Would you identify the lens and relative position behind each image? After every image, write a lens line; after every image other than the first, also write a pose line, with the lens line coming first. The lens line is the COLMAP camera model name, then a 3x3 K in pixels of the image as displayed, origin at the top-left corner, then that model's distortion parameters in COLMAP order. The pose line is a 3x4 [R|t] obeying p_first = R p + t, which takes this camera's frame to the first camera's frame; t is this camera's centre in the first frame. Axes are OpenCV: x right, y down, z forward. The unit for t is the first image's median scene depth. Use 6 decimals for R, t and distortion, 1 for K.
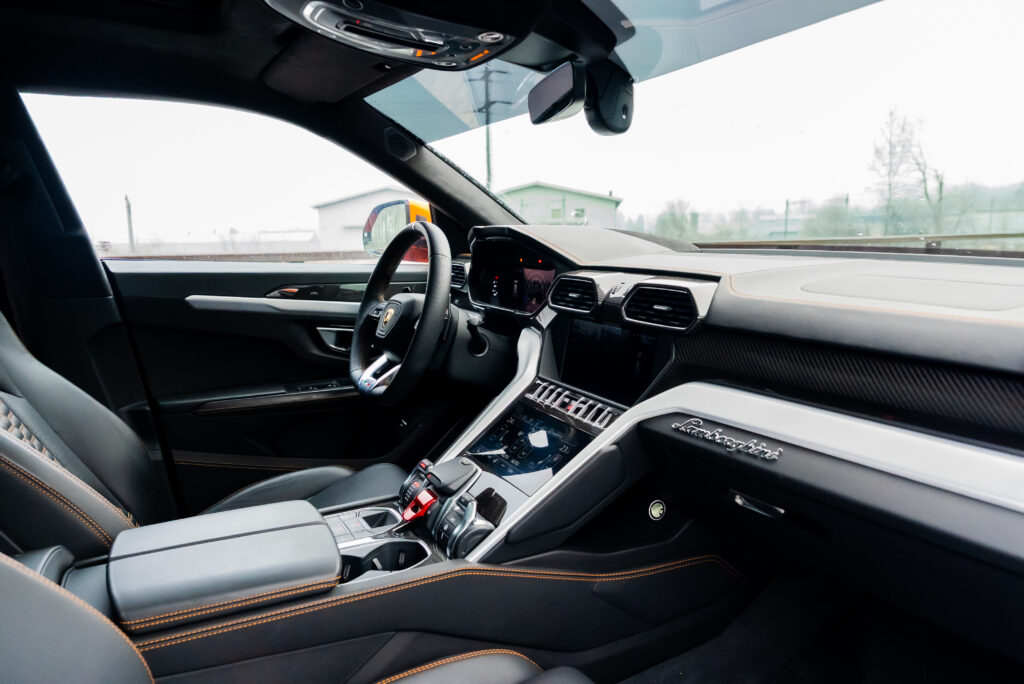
lens RADIAL K [[731.9, 0, 510.8], [0, 731.9, 321.9], [0, 0, 1]] dist [0.003526, 0.001828]
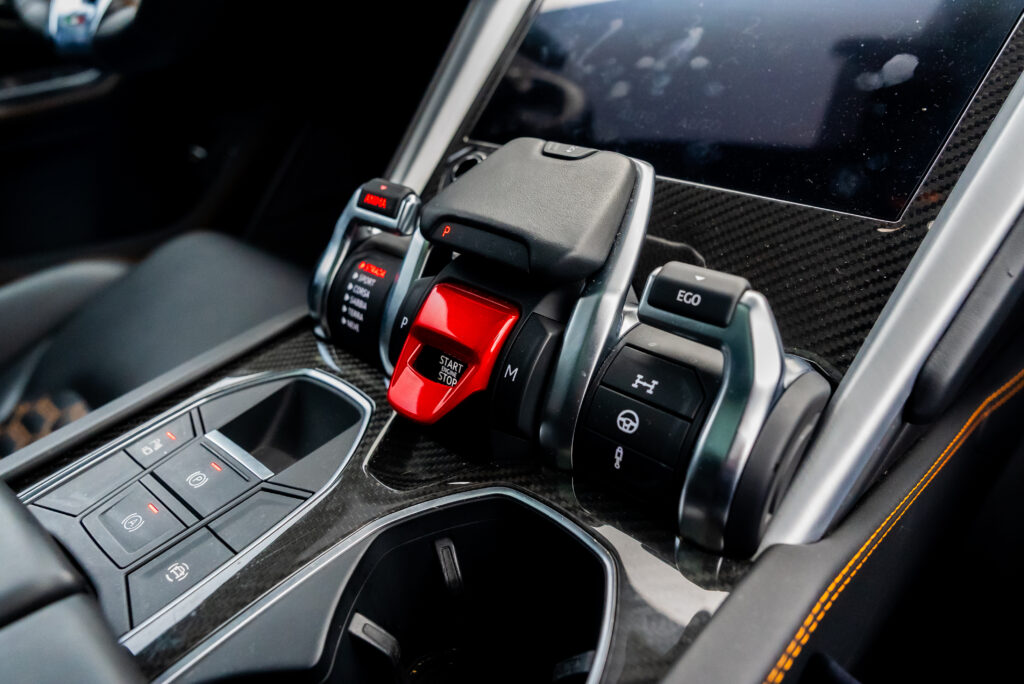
lens RADIAL K [[731.9, 0, 510.8], [0, 731.9, 321.9], [0, 0, 1]] dist [0.003526, 0.001828]
pose [[0.938467, -0.259735, 0.227635, -0.154397], [0.157626, 0.908571, 0.386850, 0.142329], [-0.307301, -0.327165, 0.893605, 0.744897]]
